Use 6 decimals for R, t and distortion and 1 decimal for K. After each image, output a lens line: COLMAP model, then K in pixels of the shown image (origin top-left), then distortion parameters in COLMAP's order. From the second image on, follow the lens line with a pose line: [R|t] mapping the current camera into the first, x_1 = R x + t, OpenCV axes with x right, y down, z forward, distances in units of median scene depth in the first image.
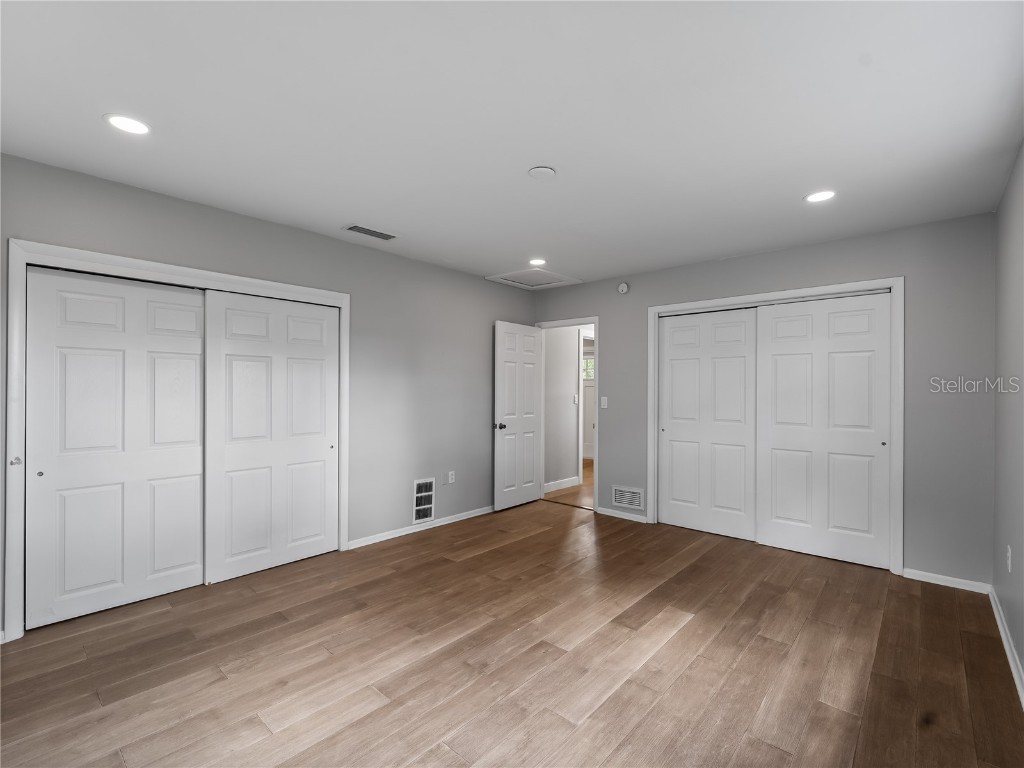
lens RADIAL K [[466.1, 0, 515.6], [0, 466.1, 388.2], [0, 0, 1]] dist [-0.000246, -0.001856]
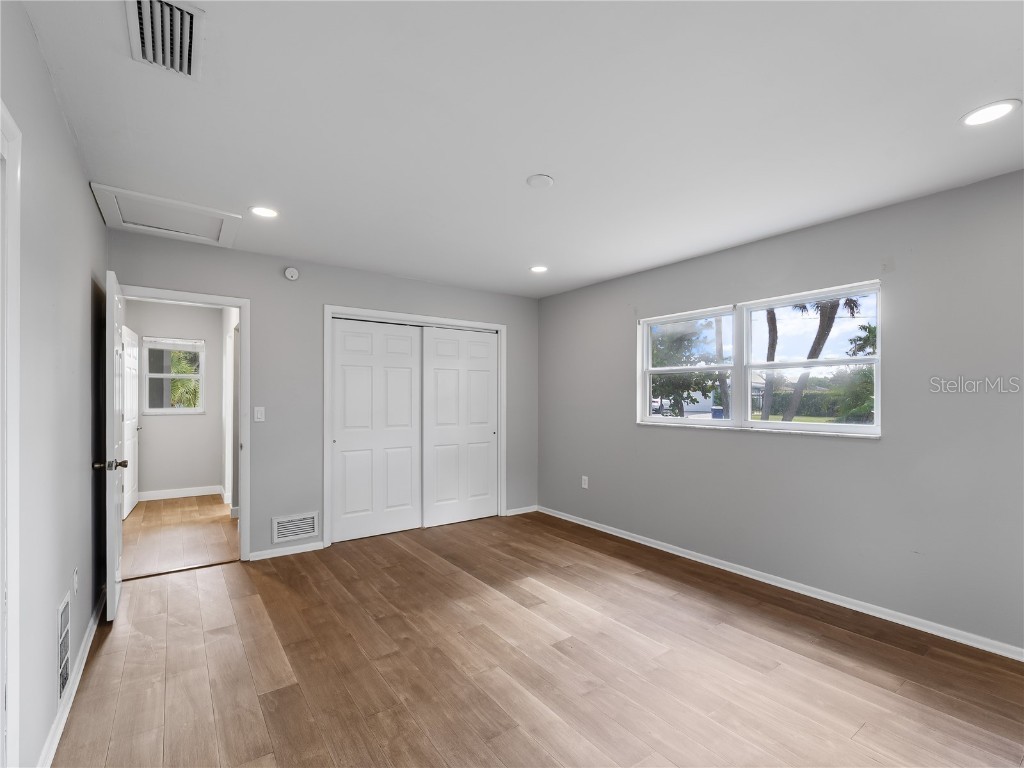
lens RADIAL K [[466.1, 0, 515.6], [0, 466.1, 388.2], [0, 0, 1]] dist [-0.000246, -0.001856]
pose [[0.217279, 0.014293, 0.976005, -0.708495], [-0.001828, 0.999897, -0.014236, -0.003761], [-0.976108, 0.001309, 0.217283, 0.630451]]
